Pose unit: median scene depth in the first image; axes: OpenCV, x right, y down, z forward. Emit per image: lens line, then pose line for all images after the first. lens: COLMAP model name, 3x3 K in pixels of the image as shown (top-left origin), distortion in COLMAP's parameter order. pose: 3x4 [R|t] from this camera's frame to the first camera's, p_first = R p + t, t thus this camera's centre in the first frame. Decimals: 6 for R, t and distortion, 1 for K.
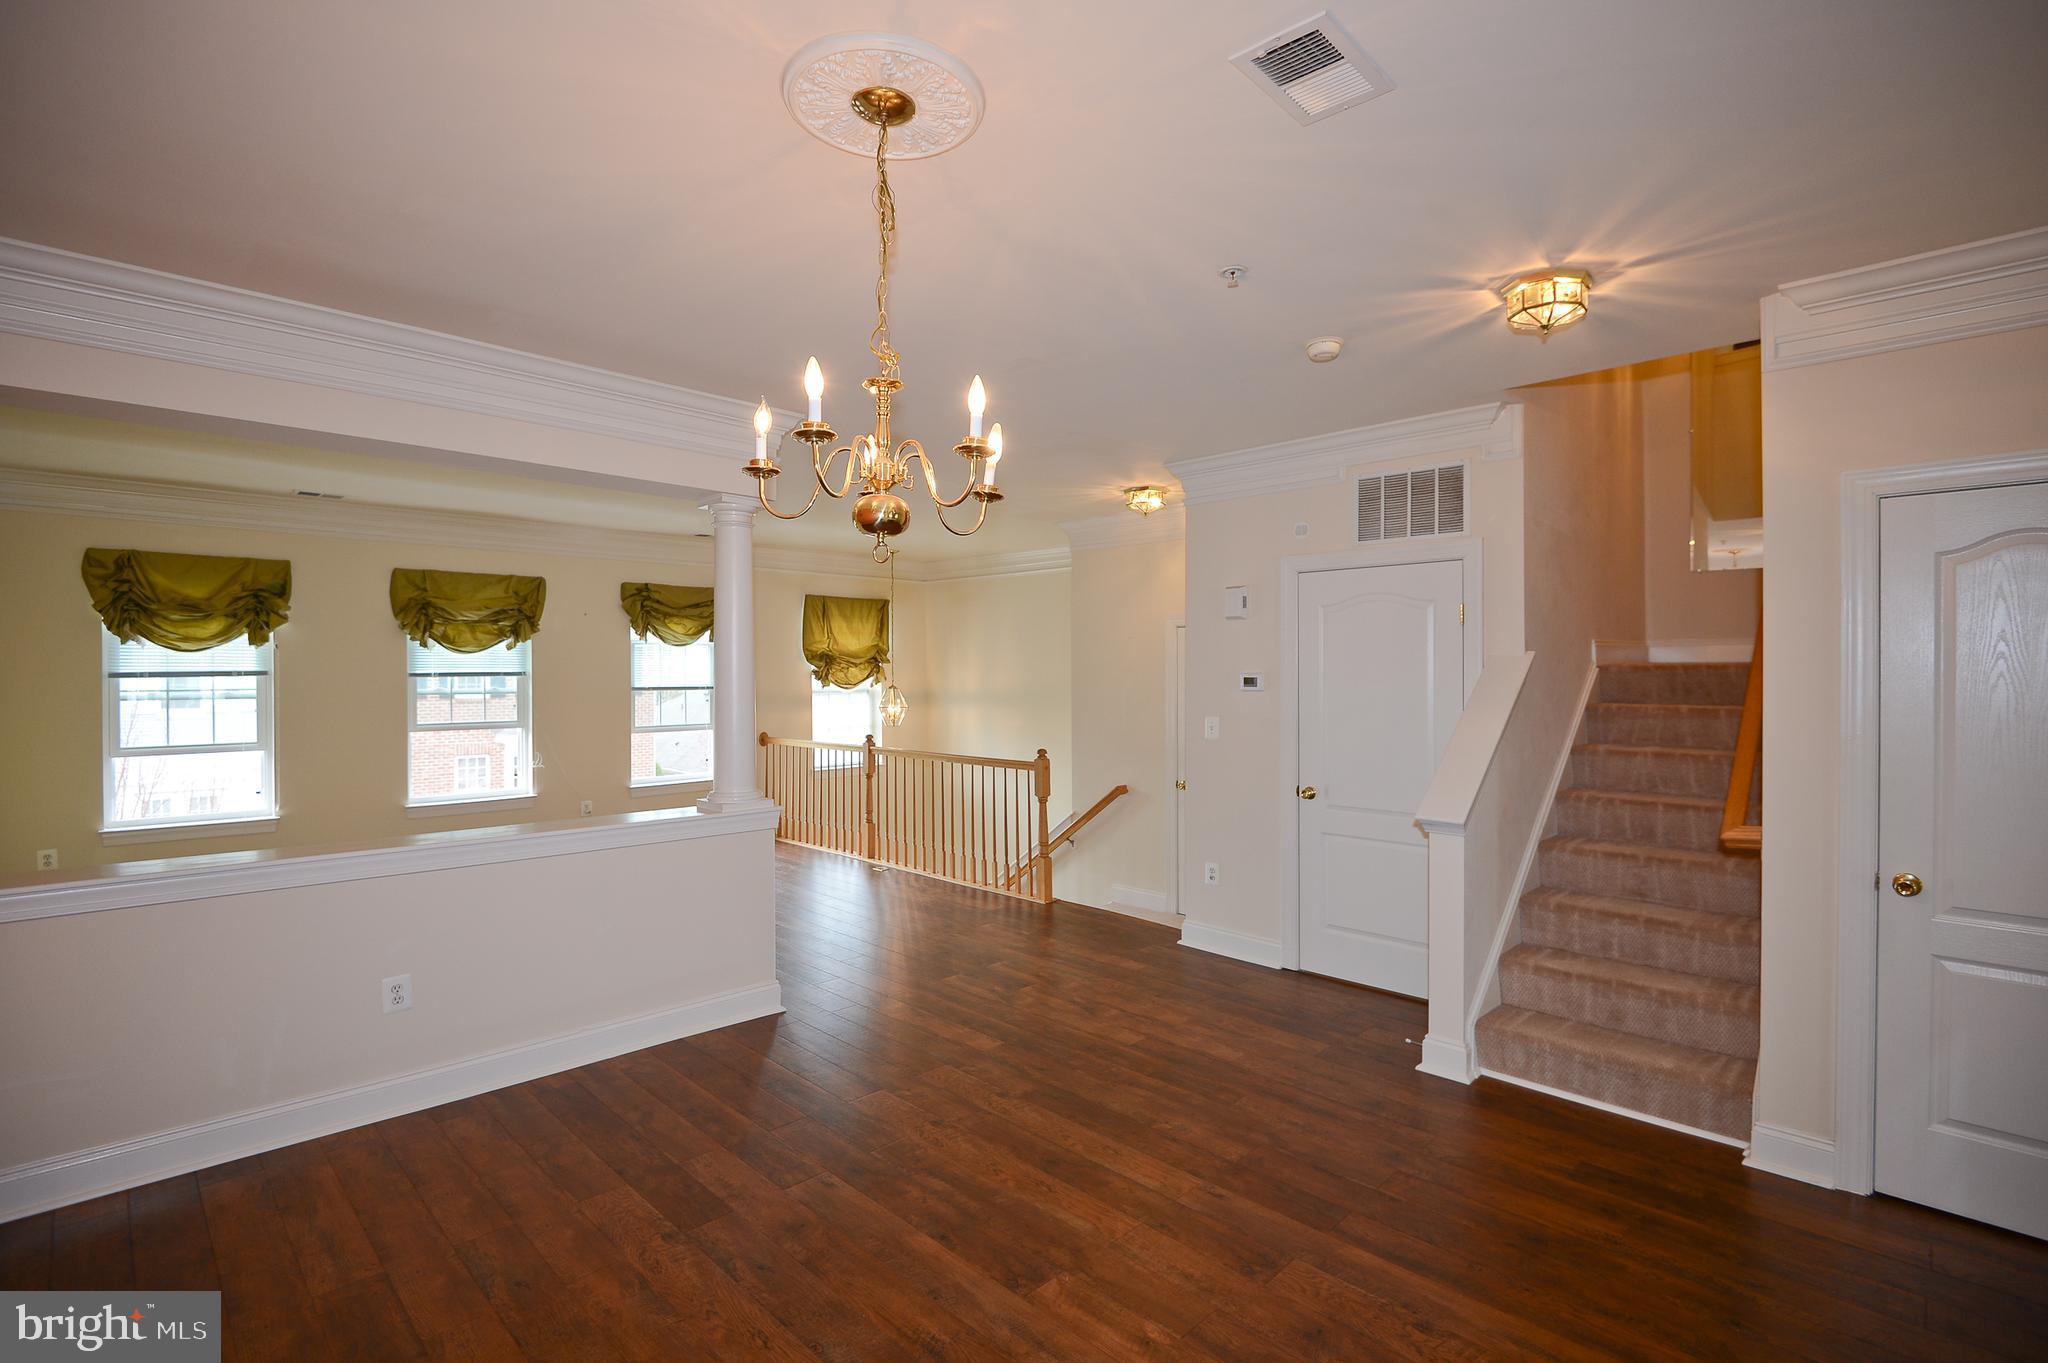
lens RADIAL K [[936.8, 0, 1028.4], [0, 936.8, 659.0], [0, 0, 1]] dist [-0.011685, -0.004137]
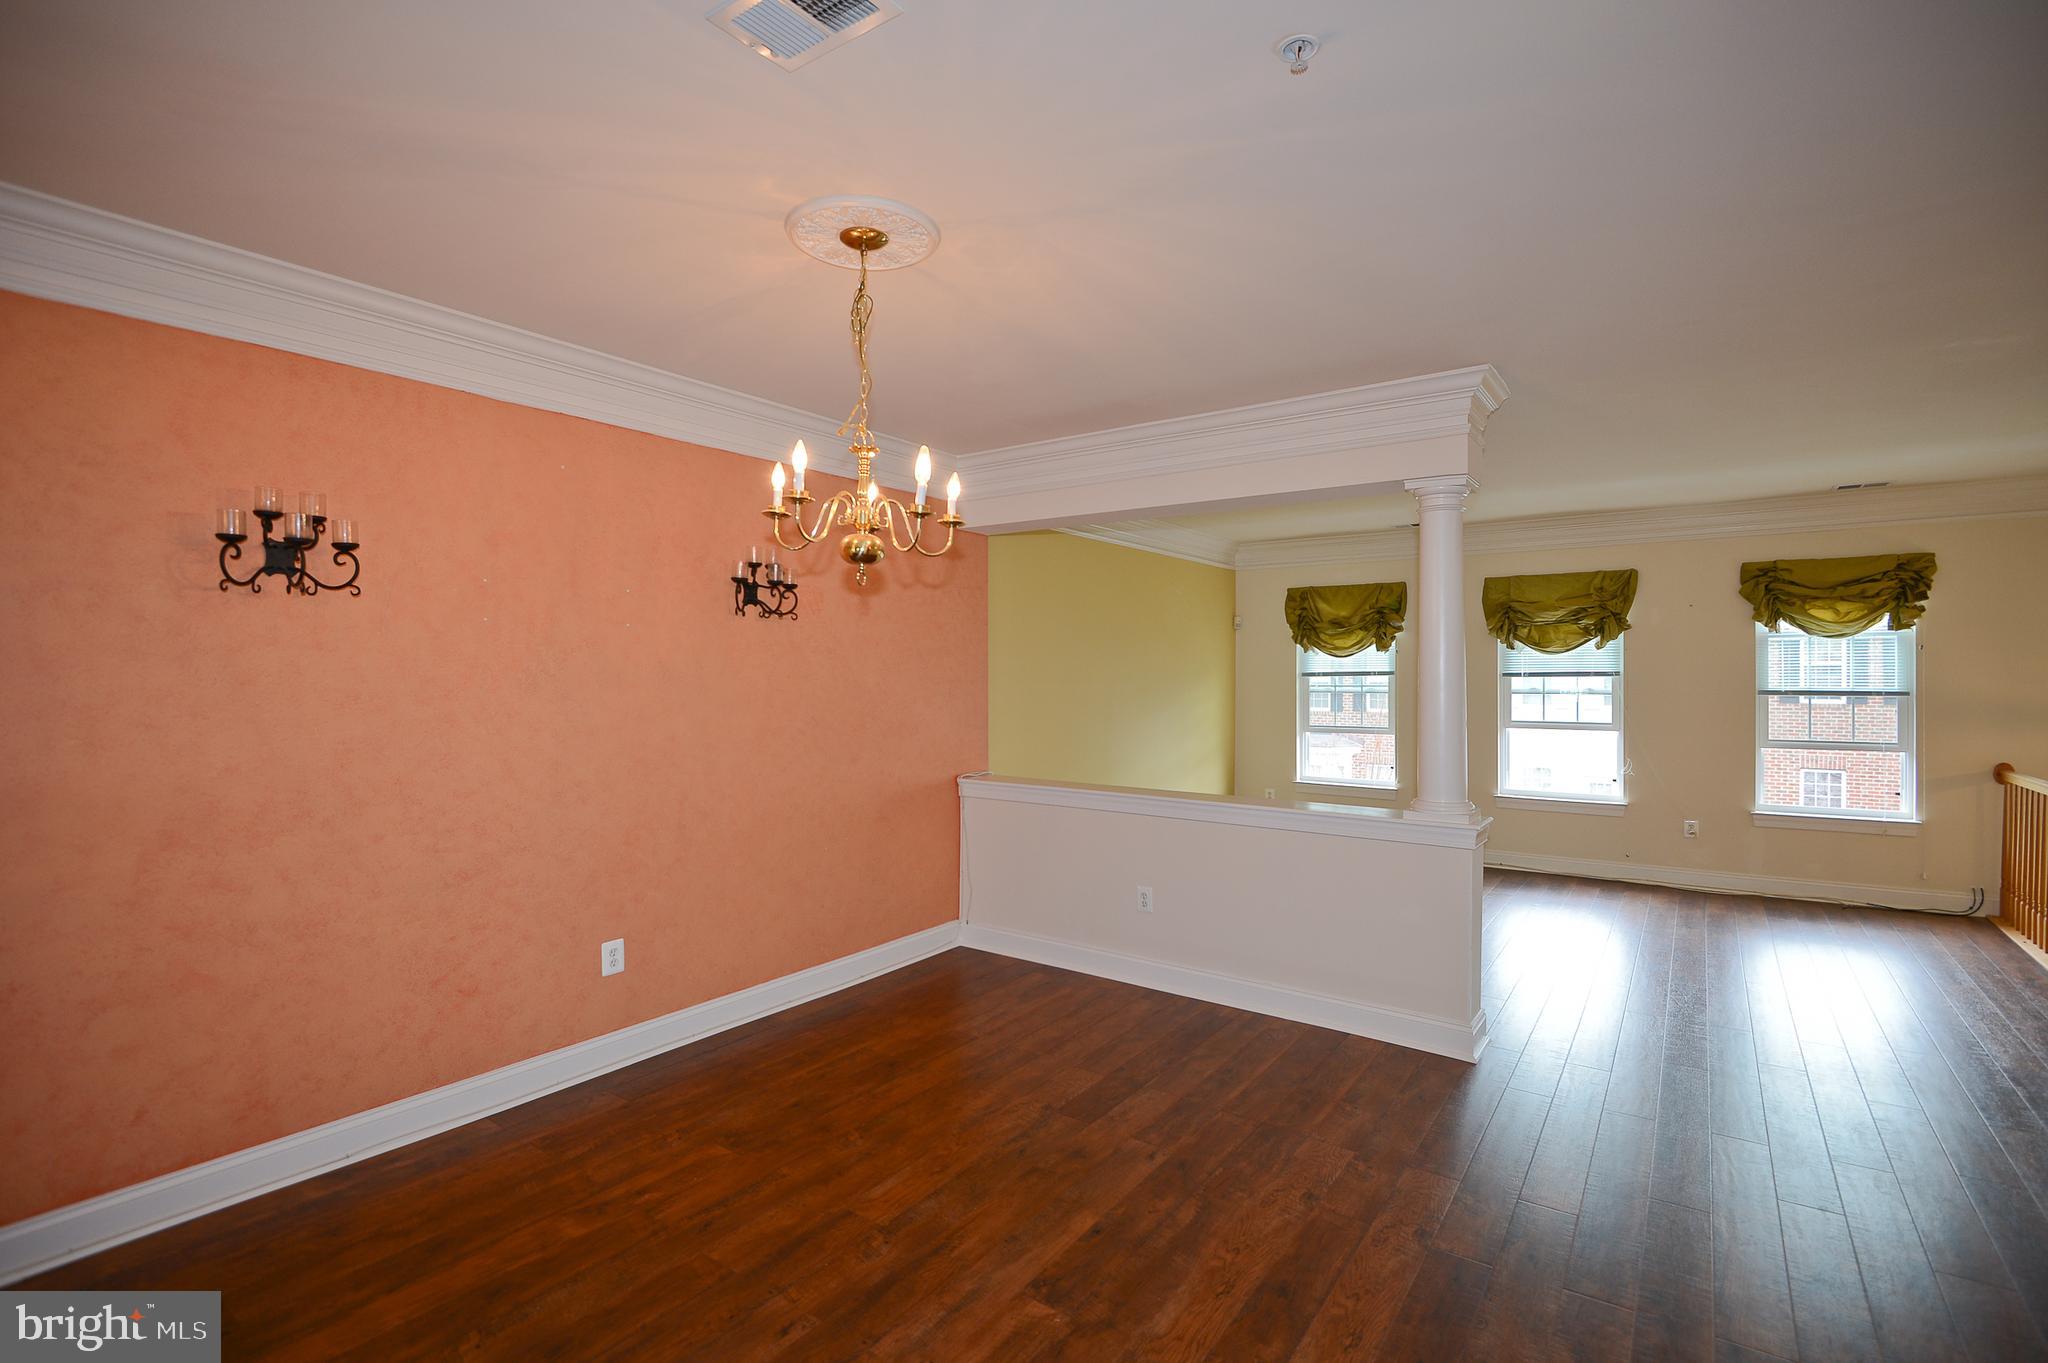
lens RADIAL K [[936.8, 0, 1018.5], [0, 936.8, 680.3], [0, 0, 1]] dist [-0.011685, -0.004137]
pose [[0.151032, 0.006936, -0.988505, 0.328882], [0.014111, 0.999858, 0.009171, 0.005585], [0.988428, -0.015334, 0.150912, 0.287026]]
